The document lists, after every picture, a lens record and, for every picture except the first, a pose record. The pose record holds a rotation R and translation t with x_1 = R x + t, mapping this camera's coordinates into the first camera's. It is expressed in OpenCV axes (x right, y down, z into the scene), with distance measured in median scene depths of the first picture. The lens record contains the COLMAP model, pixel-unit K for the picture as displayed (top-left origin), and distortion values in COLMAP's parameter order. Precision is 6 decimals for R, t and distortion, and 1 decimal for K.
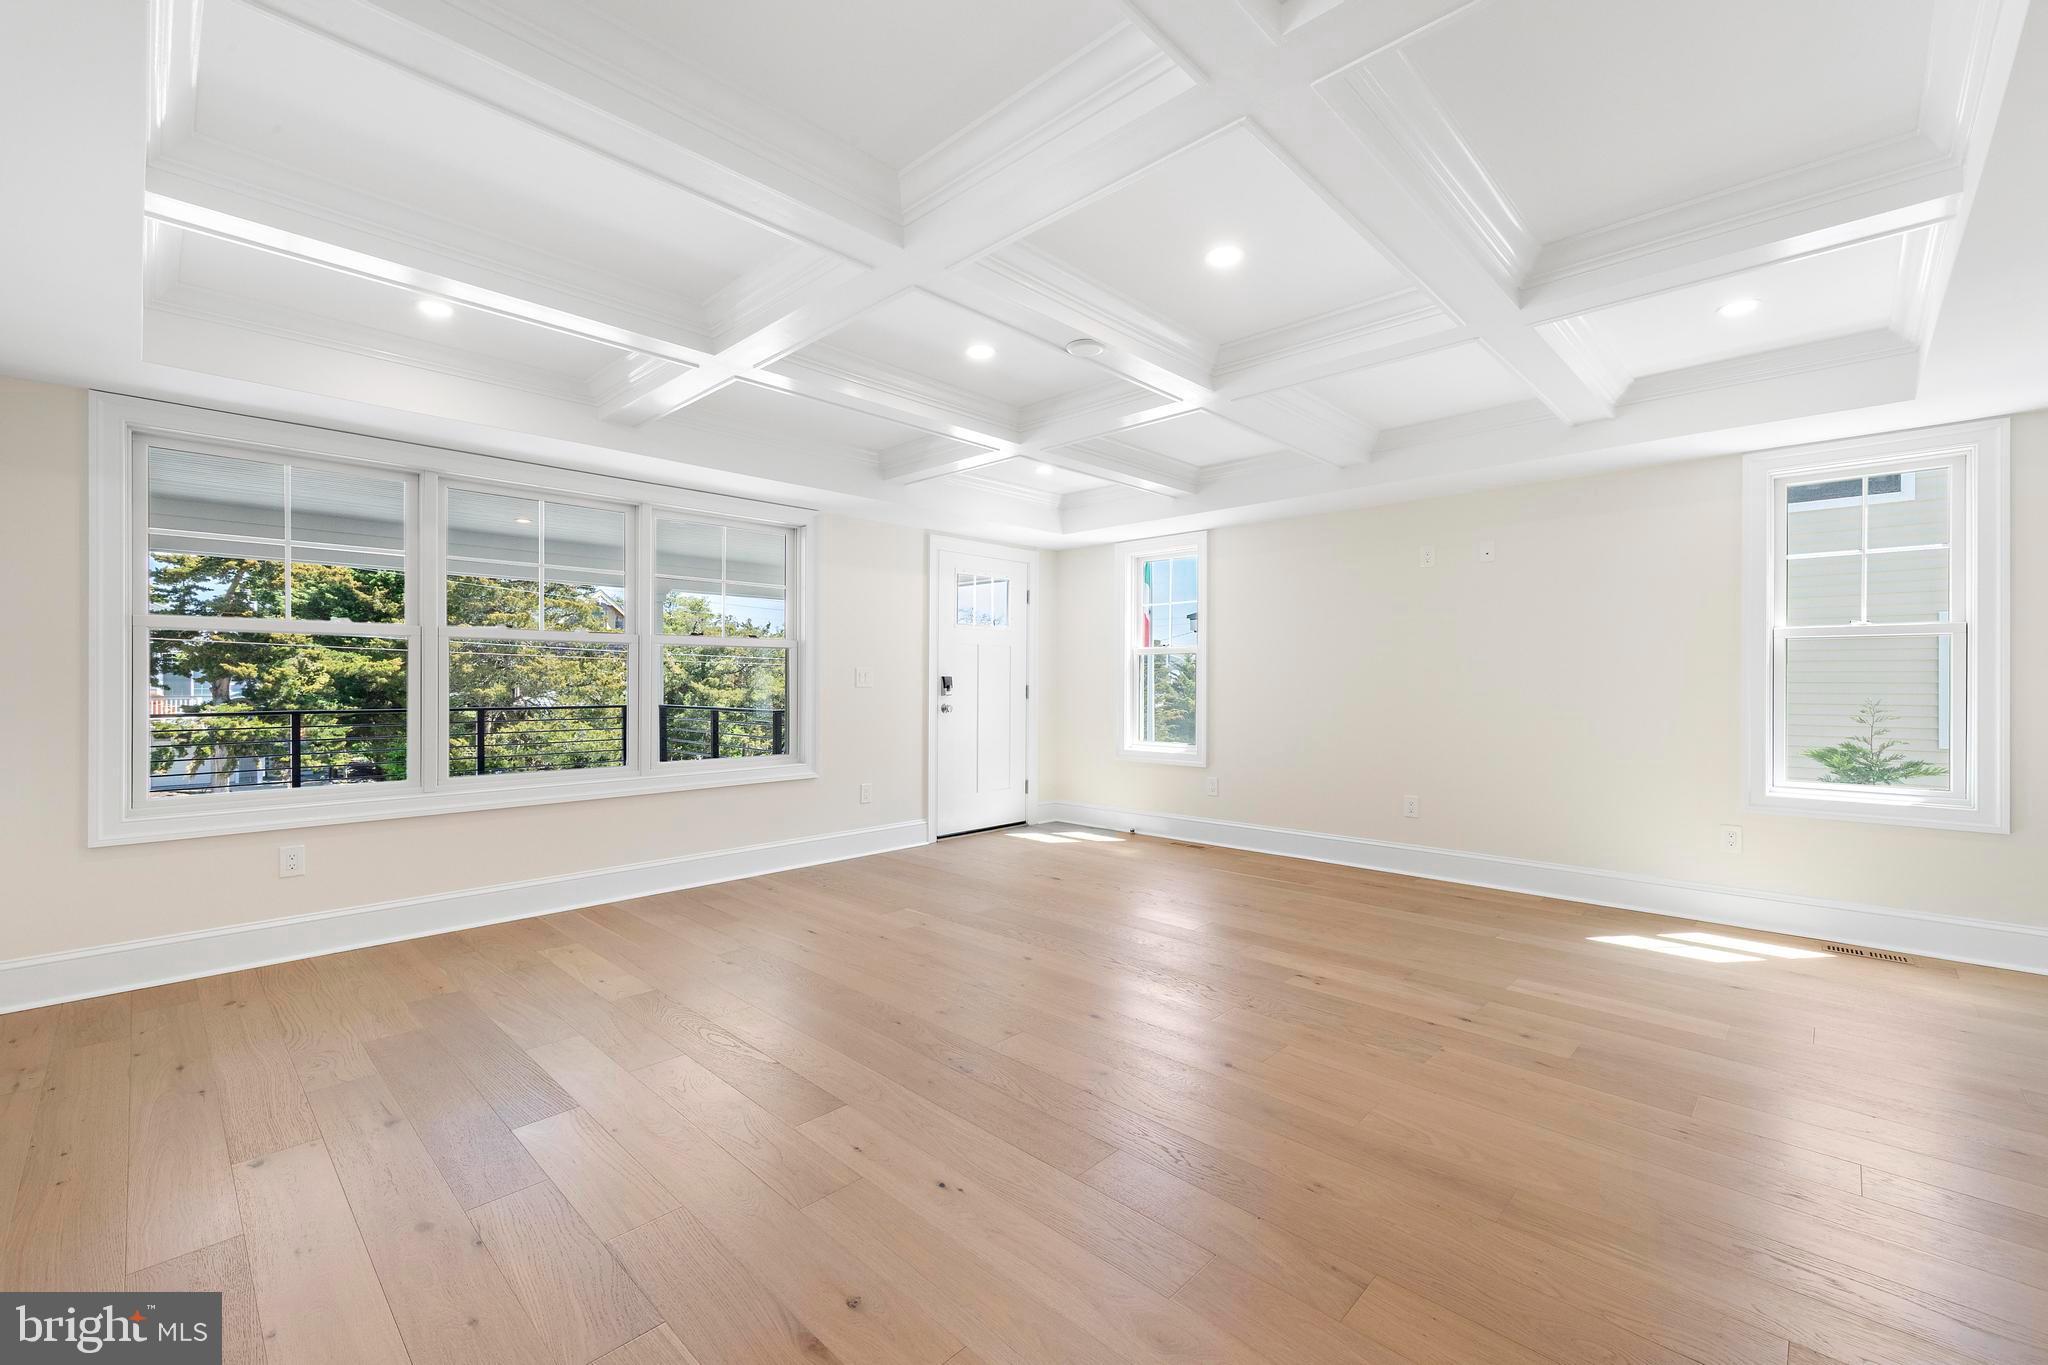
lens RADIAL K [[838.1, 0, 1017.2], [0, 838.1, 683.5], [0, 0, 1]] dist [0.002786, 0.000187]
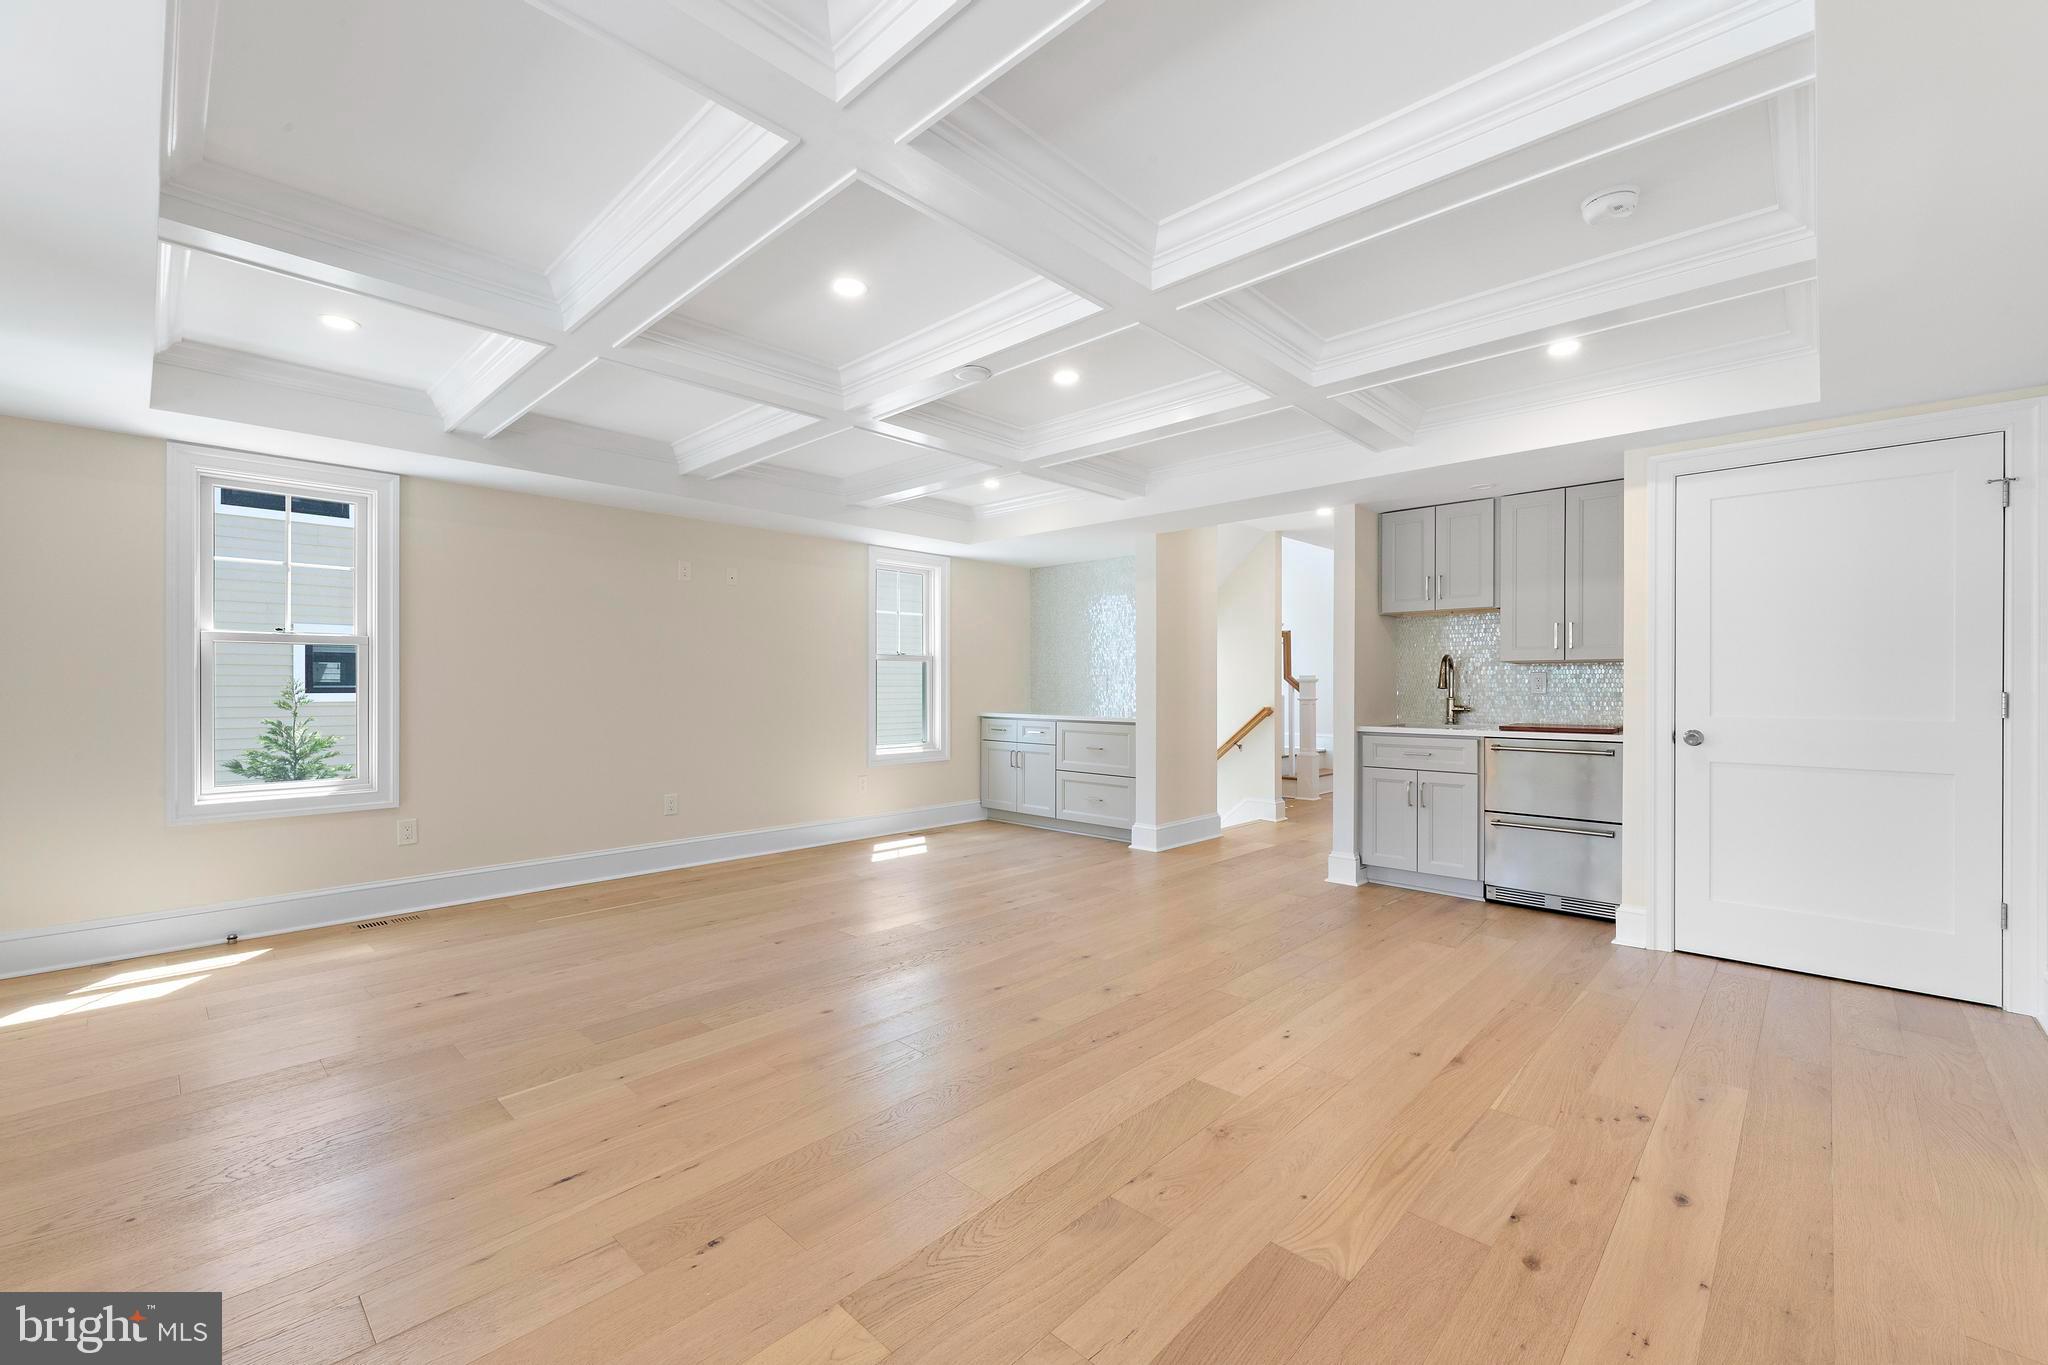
lens RADIAL K [[838.1, 0, 1022.0], [0, 838.1, 673.3], [0, 0, 1]] dist [0.002786, 0.000187]
pose [[-0.005111, 0.013752, 0.999892, -0.499338], [0.002507, 0.999902, -0.013739, -0.002279], [-0.999984, 0.002437, -0.005145, 0.475305]]
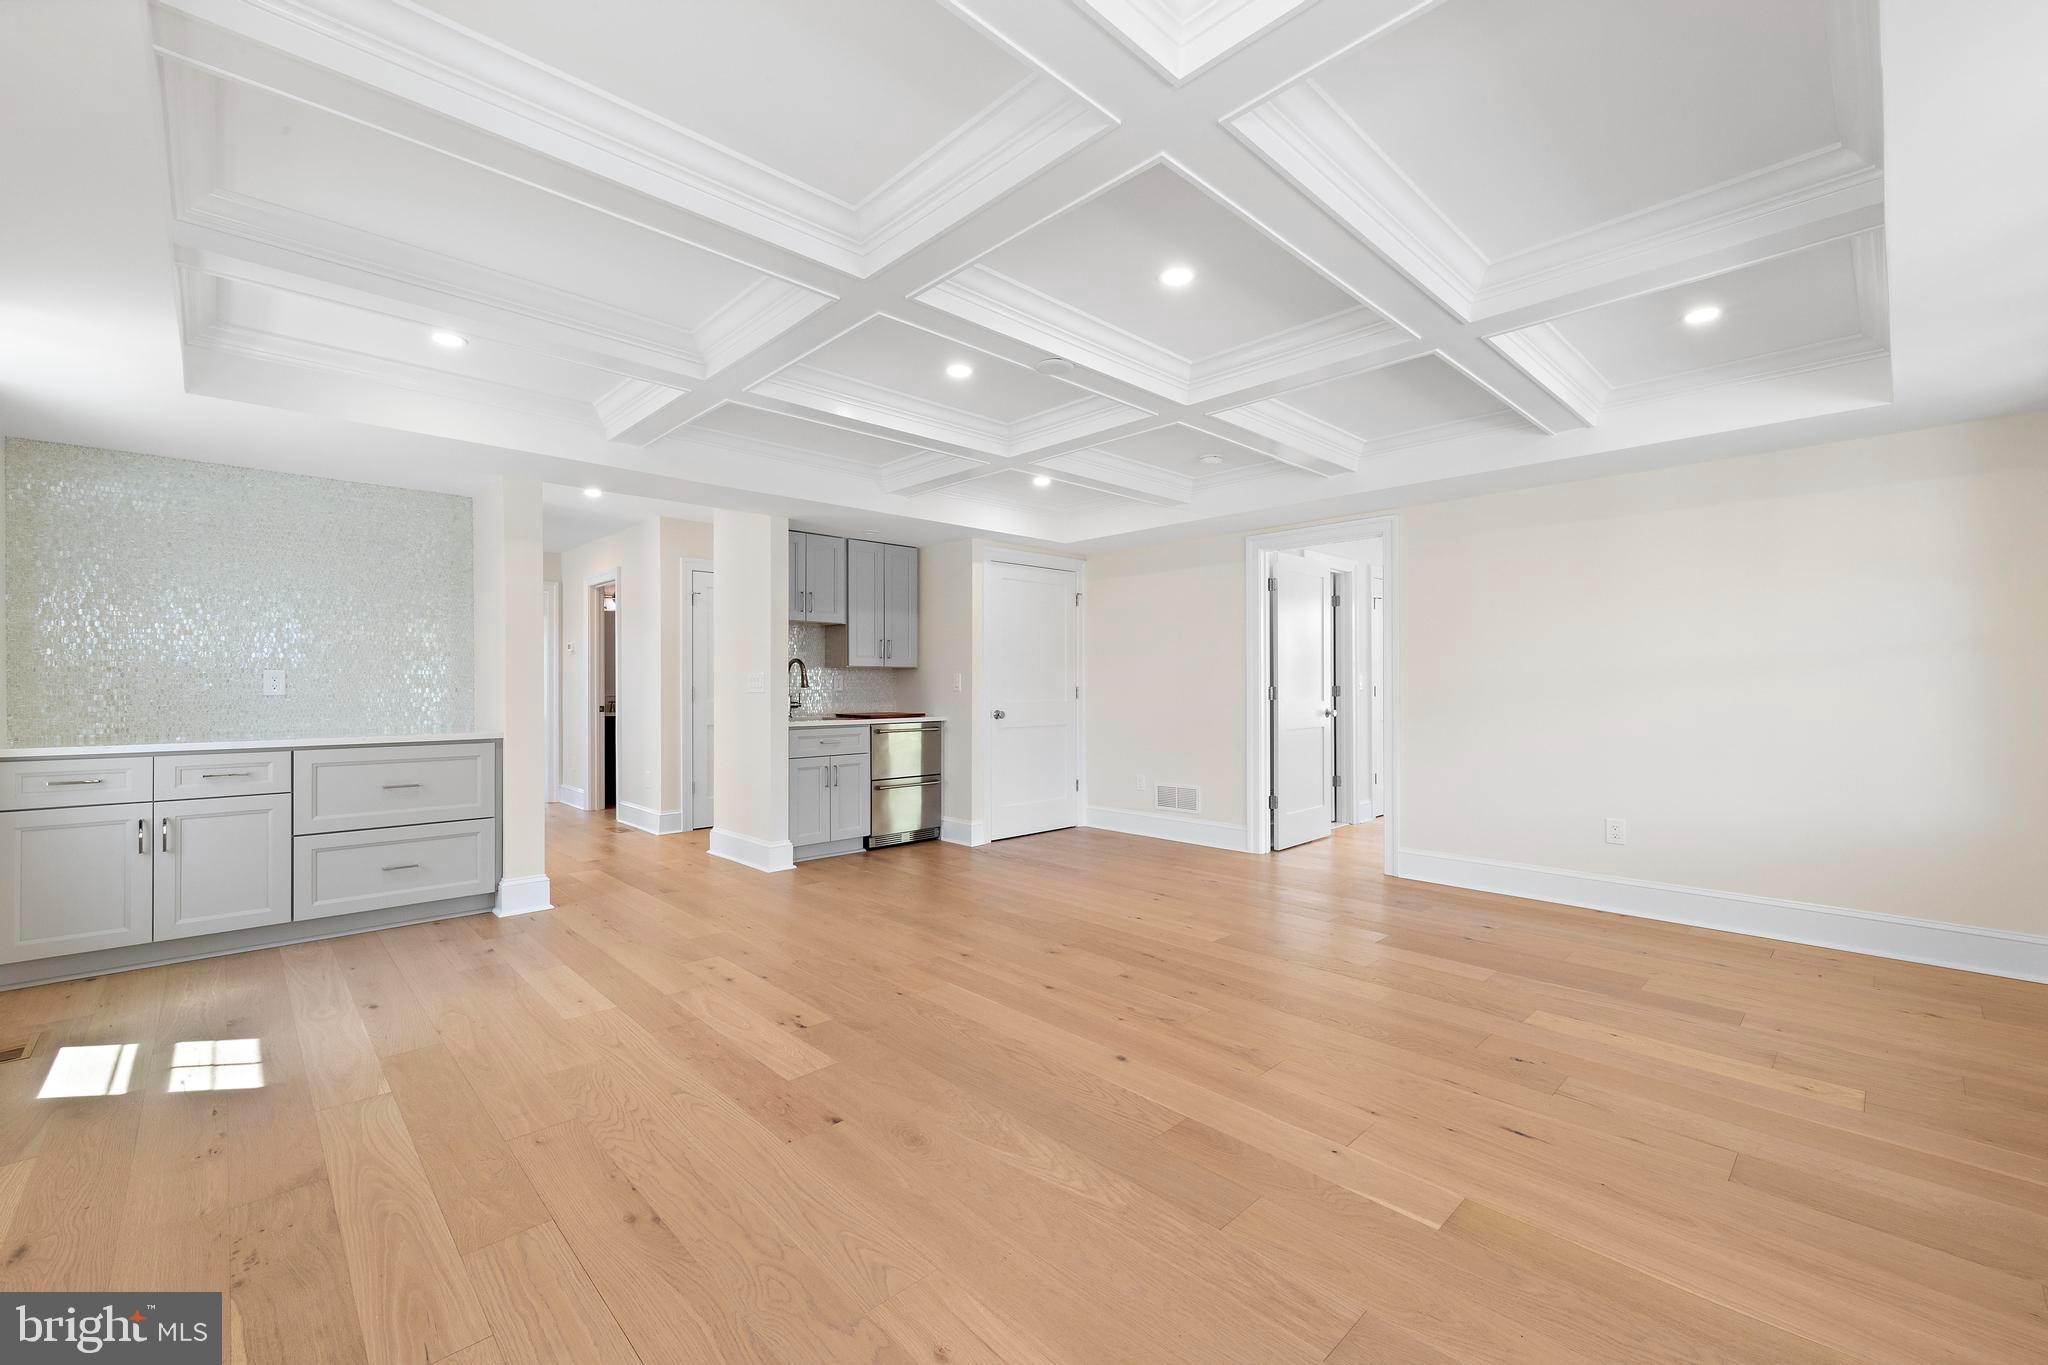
lens RADIAL K [[838.1, 0, 1021.1], [0, 838.1, 672.7], [0, 0, 1]] dist [0.002786, 0.000187]
pose [[-0.999242, 0.002120, 0.038861, 0.042516], [0.001718, 0.999945, -0.010381, -0.004352], [-0.038881, -0.010306, -0.999191, 1.034242]]
